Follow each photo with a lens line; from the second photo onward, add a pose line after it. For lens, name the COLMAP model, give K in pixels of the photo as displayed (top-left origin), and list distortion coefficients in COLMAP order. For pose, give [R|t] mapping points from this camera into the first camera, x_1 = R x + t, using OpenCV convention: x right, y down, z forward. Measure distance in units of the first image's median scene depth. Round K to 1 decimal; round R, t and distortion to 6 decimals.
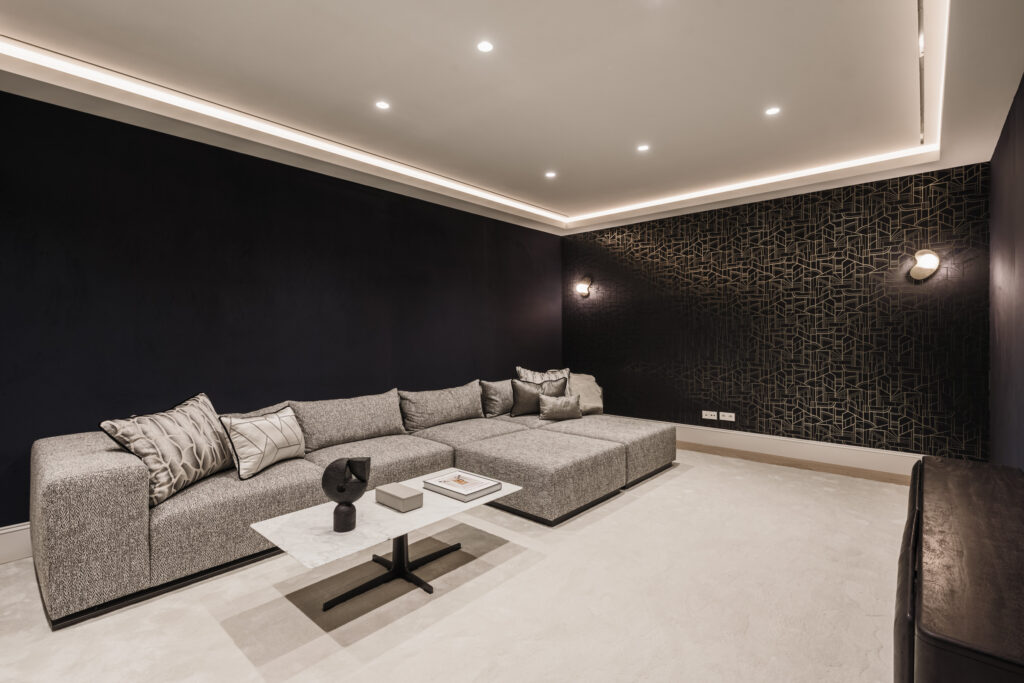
lens RADIAL K [[469.3, 0, 512.0], [0, 469.3, 339.7], [0, 0, 1]] dist [-0.021791, -0.000469]
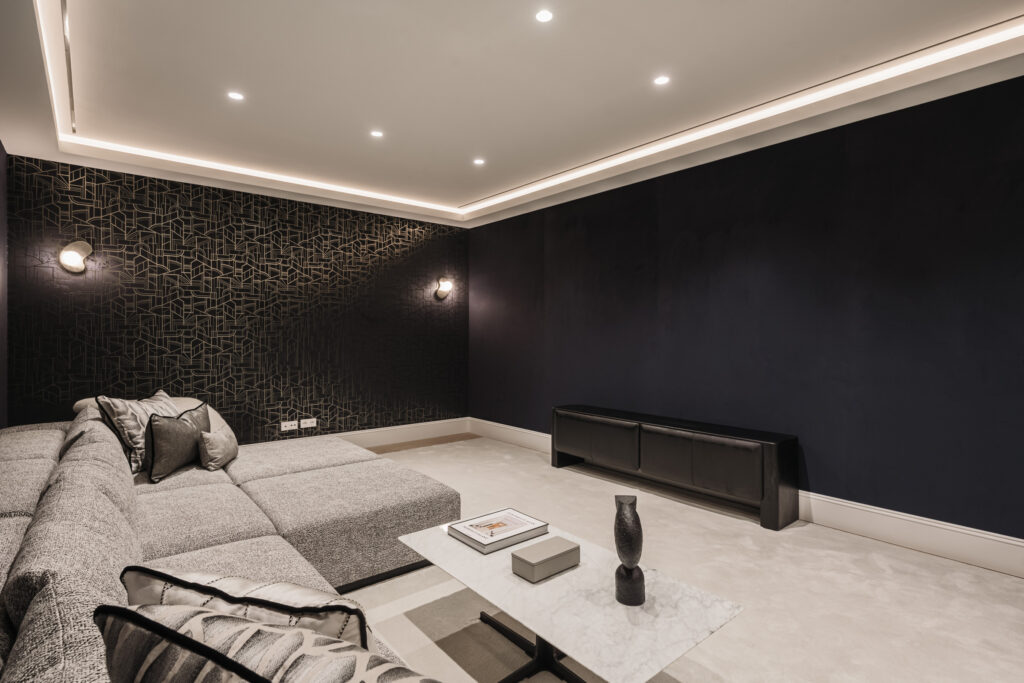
lens RADIAL K [[495.9, 0, 512.0], [0, 495.9, 337.2], [0, 0, 1]] dist [0.001661, 0.000317]
pose [[0.143692, 0.000964, 0.989622, -0.342779], [0.012452, 0.999919, -0.002782, -0.001308], [-0.989544, 0.012723, 0.143668, 0.319742]]
